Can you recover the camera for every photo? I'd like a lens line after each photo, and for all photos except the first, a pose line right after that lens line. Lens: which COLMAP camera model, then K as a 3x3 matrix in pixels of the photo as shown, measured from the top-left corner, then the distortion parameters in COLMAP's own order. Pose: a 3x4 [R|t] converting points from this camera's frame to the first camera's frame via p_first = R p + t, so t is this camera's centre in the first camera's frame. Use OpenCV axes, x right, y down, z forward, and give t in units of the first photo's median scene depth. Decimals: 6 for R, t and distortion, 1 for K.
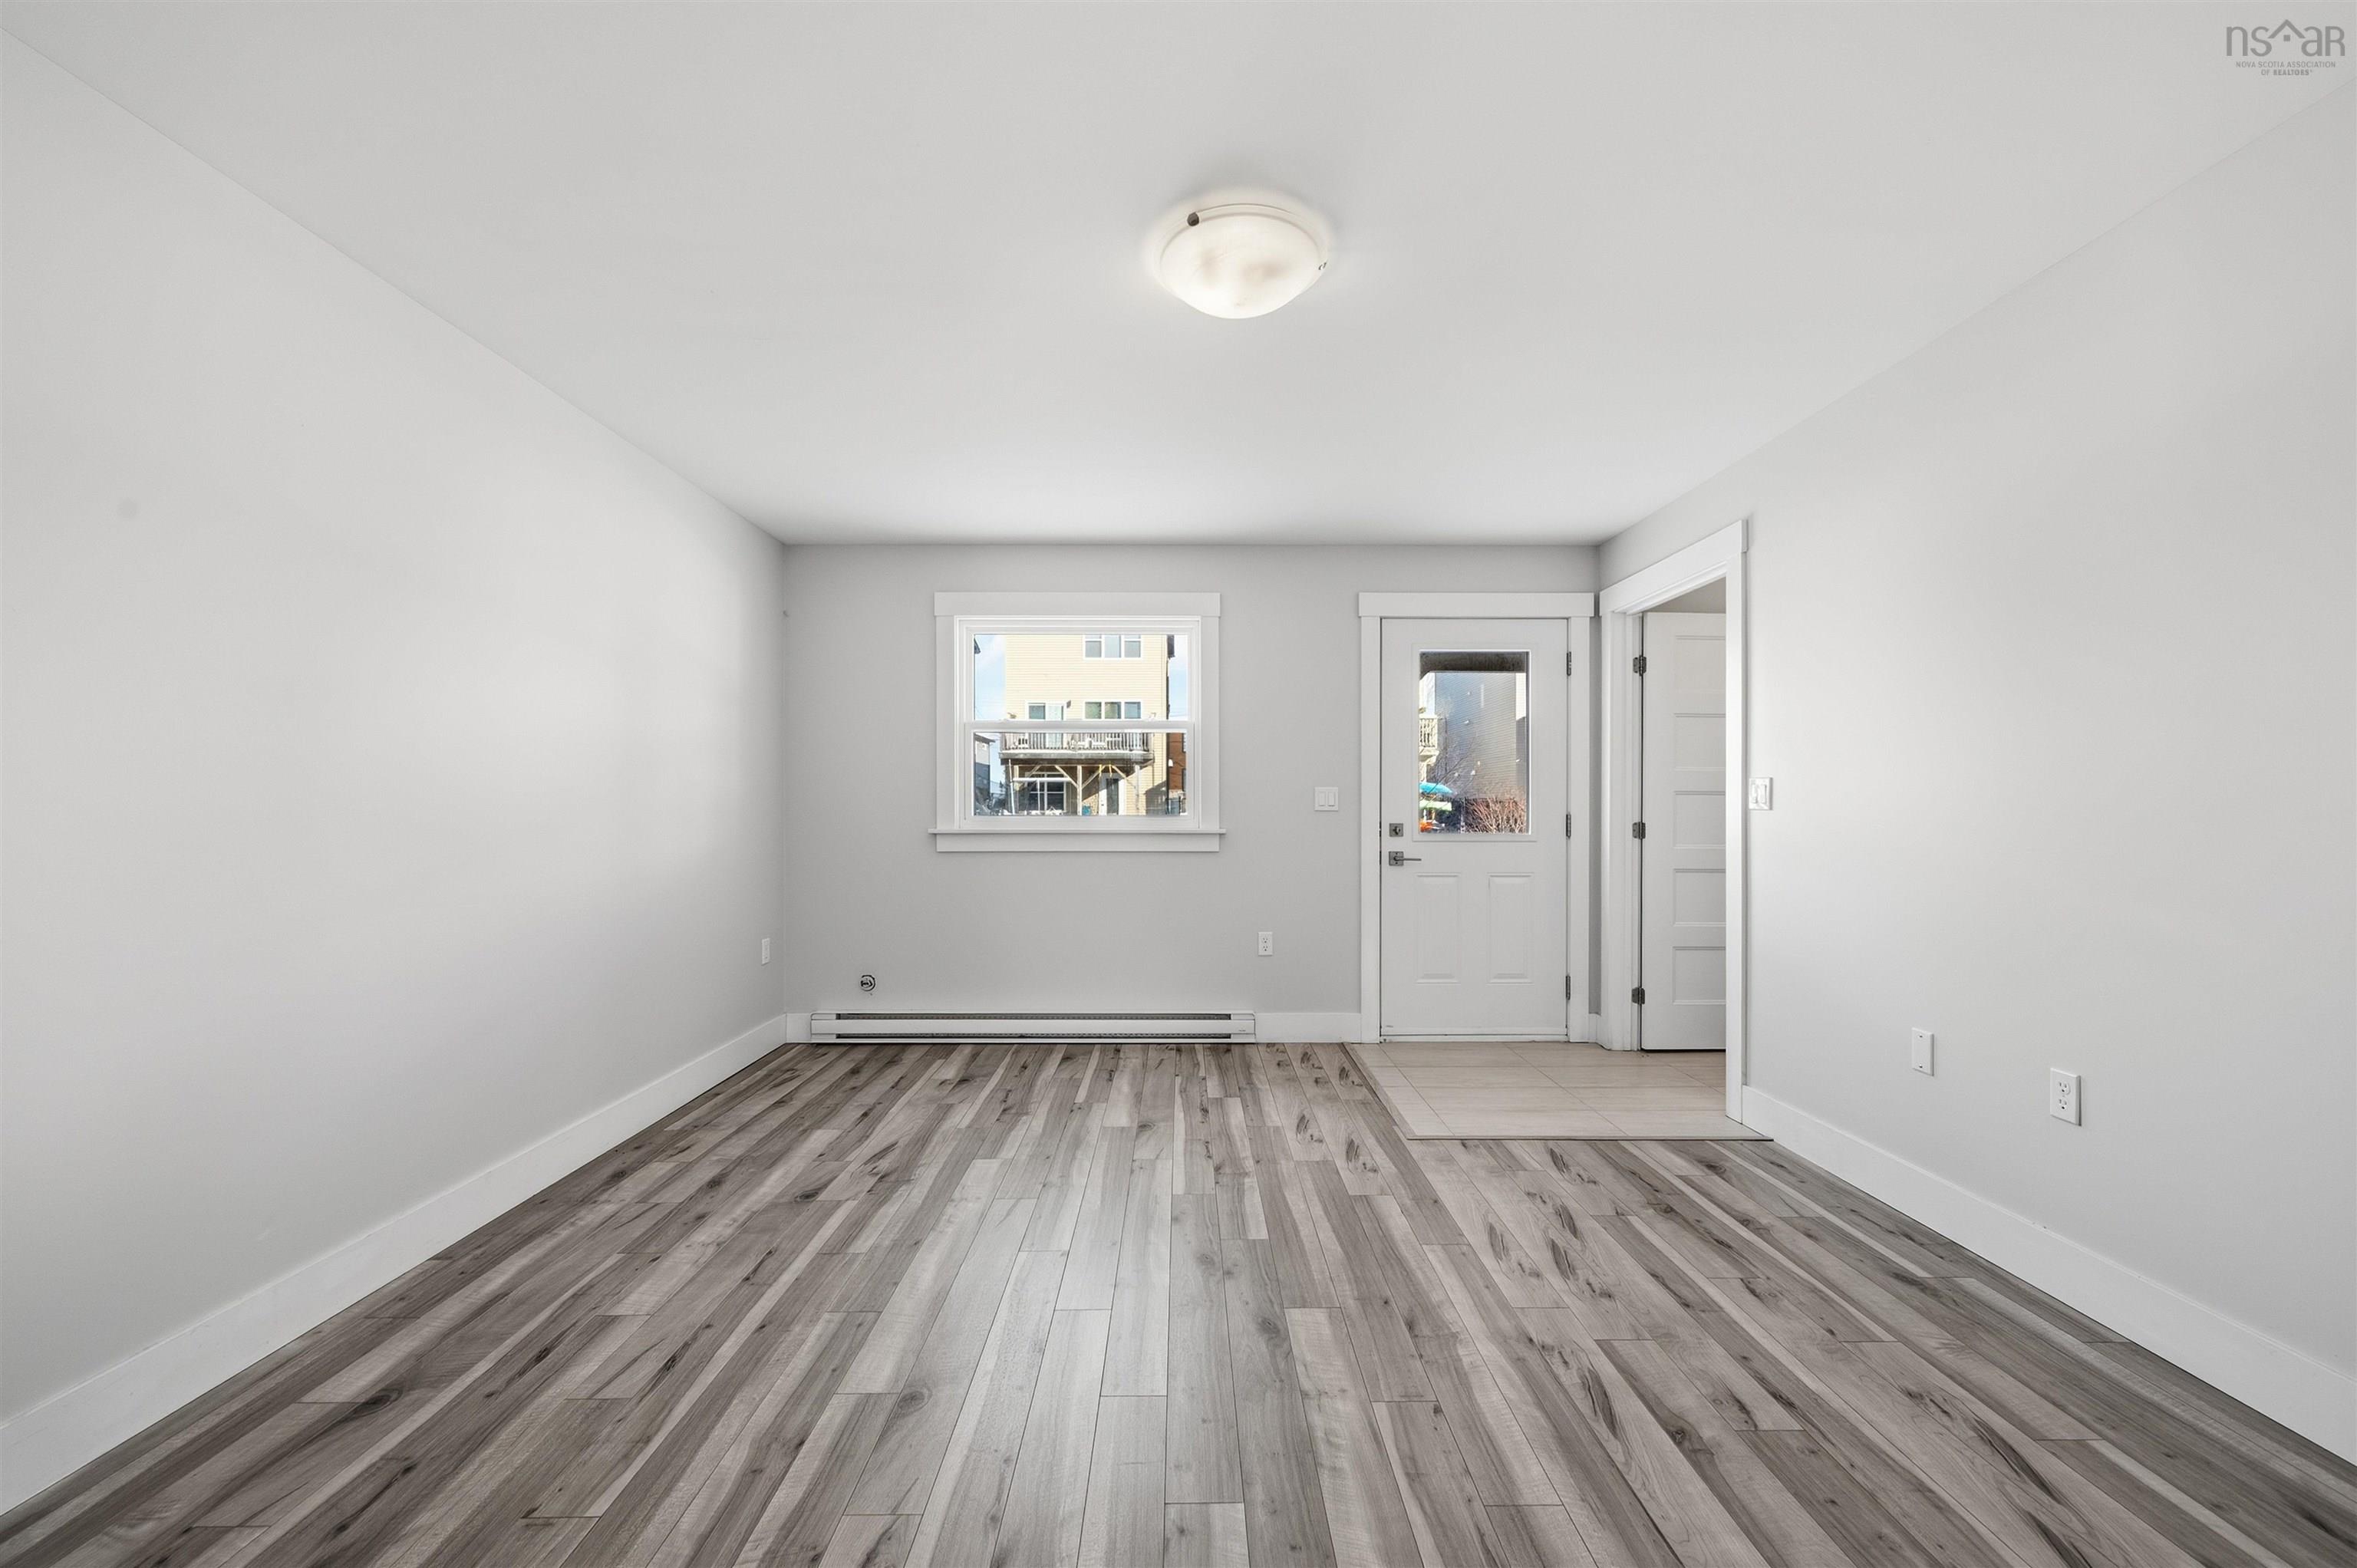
lens RADIAL K [[942.0, 0, 1183.2], [0, 942.0, 805.3], [0, 0, 1]] dist [0.001024, -0.000677]
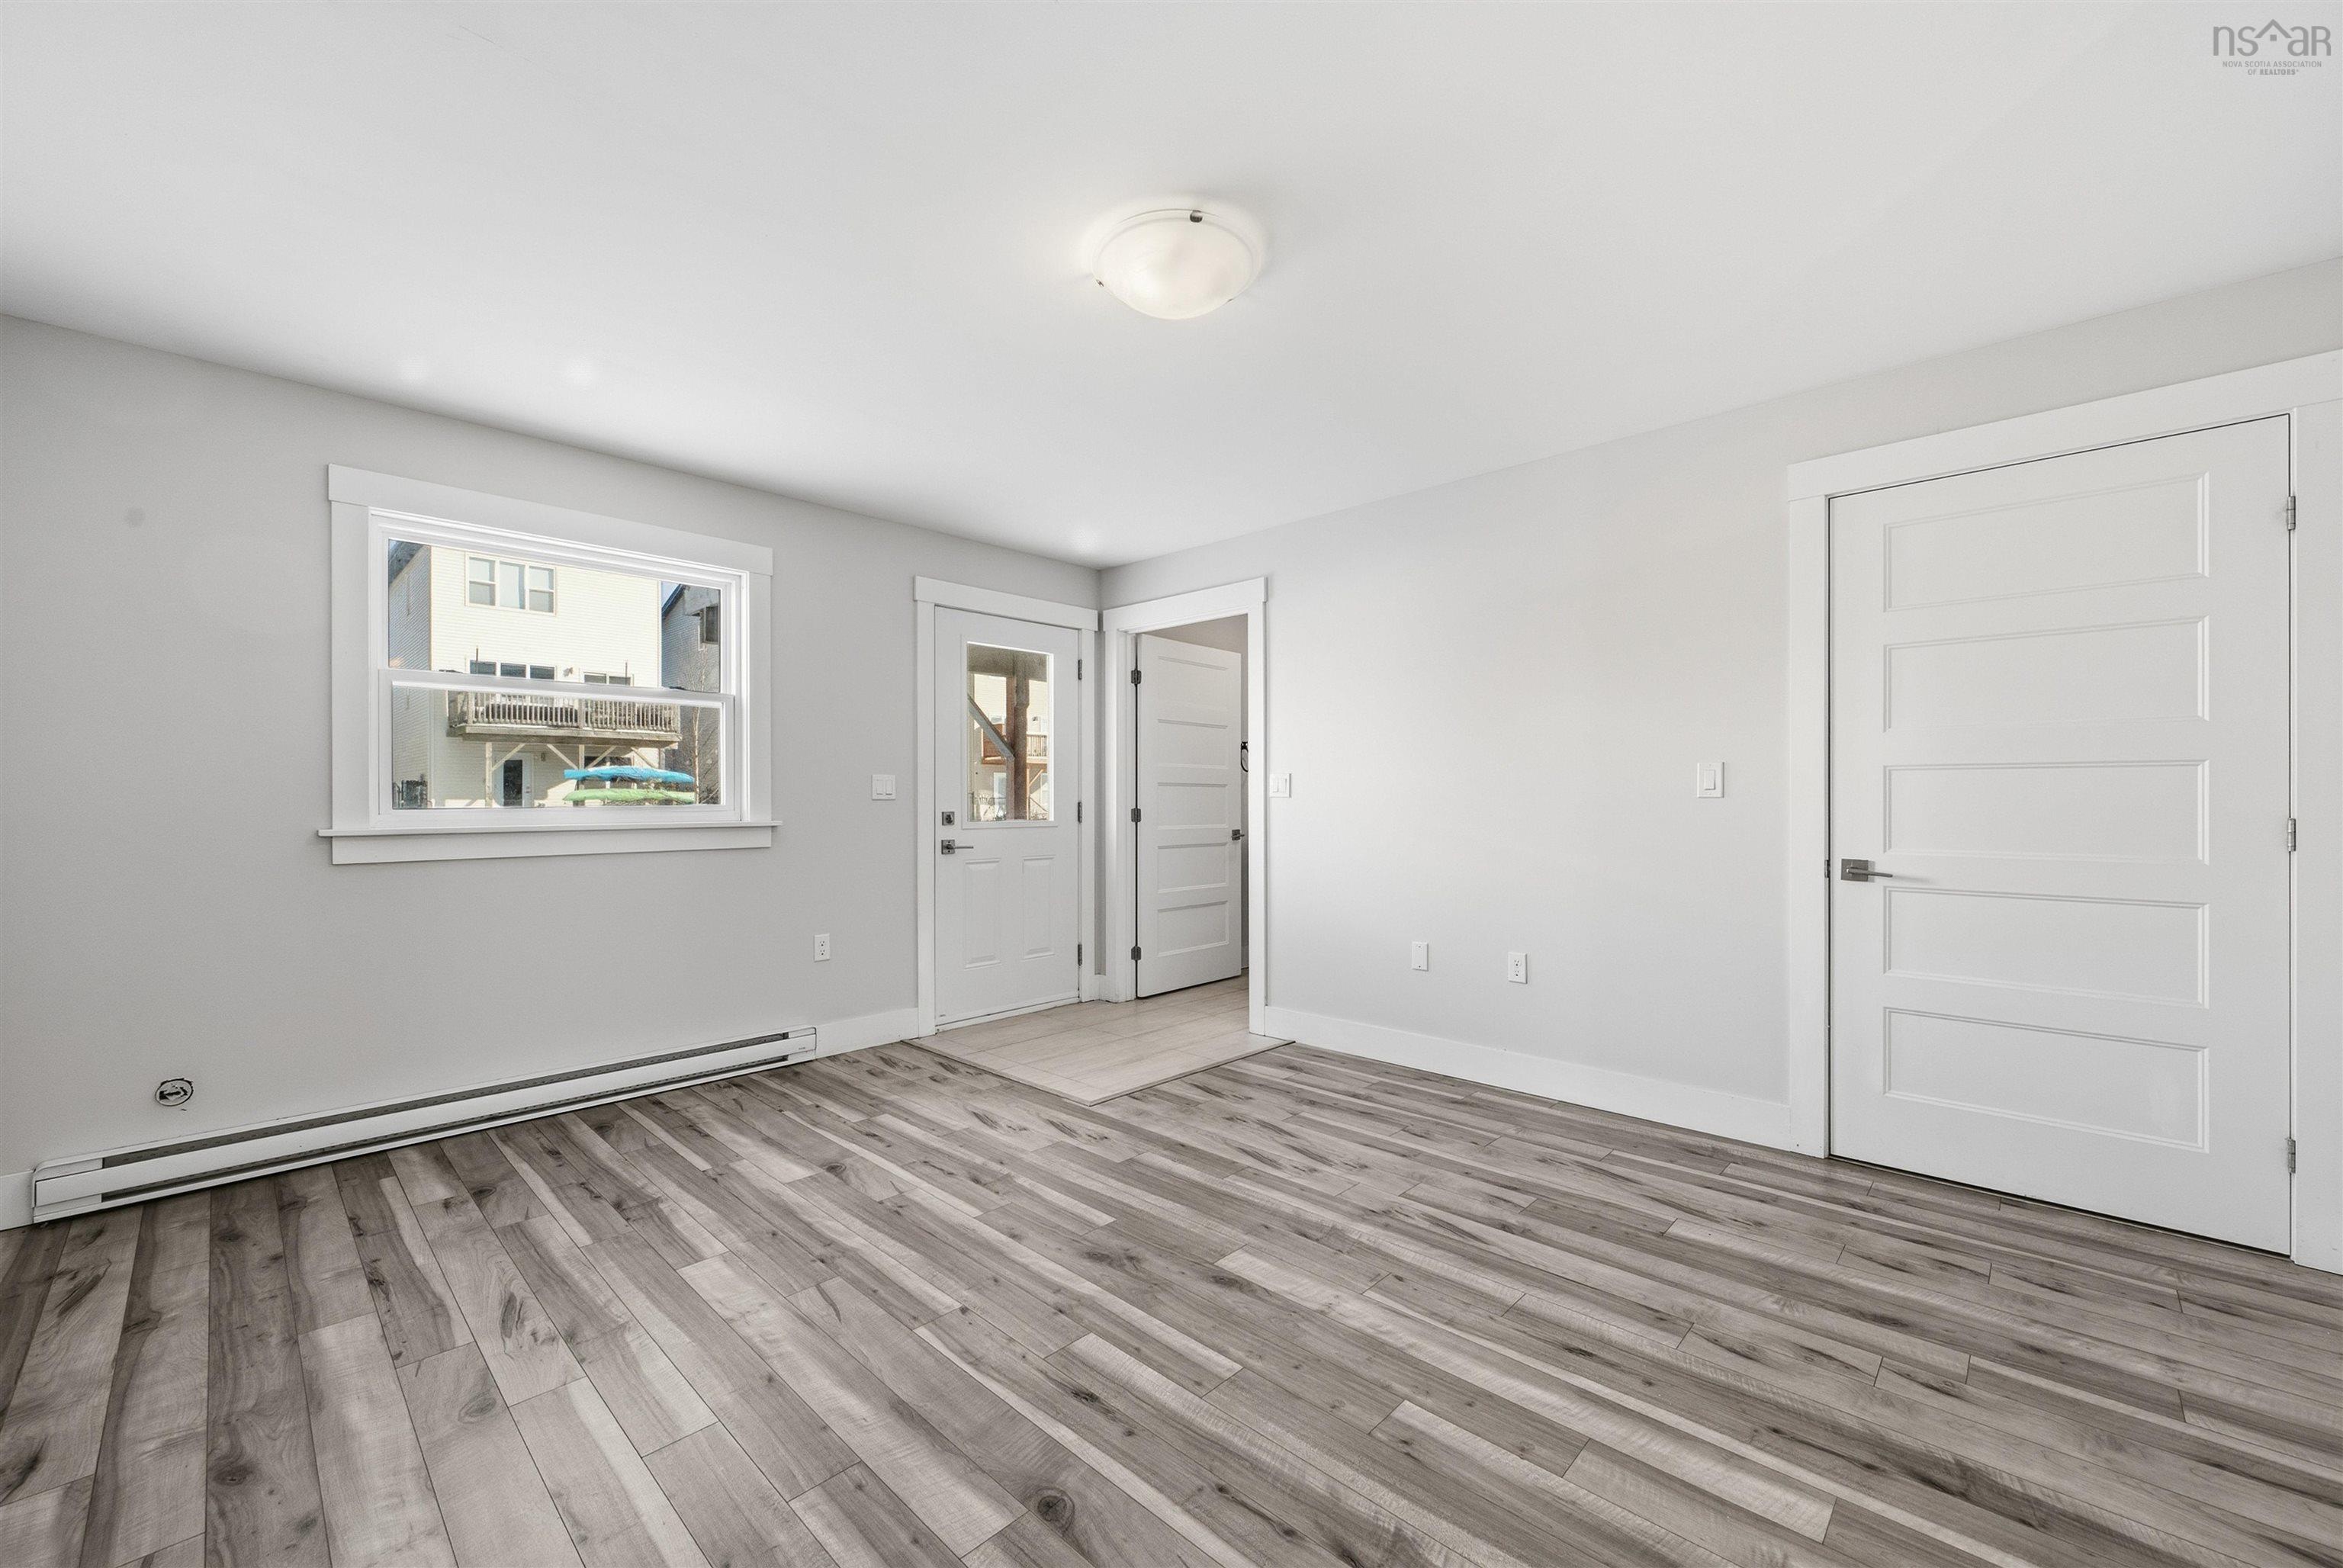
lens RADIAL K [[929.4, 0, 1175.0], [0, 929.4, 791.9], [0, 0, 1]] dist [0.000807, -0.000562]
pose [[0.693598, 0.003140, 0.720355, -0.431339], [0.000042, 0.999990, -0.004400, 0.003070], [-0.720362, 0.003081, 0.693591, 0.189428]]
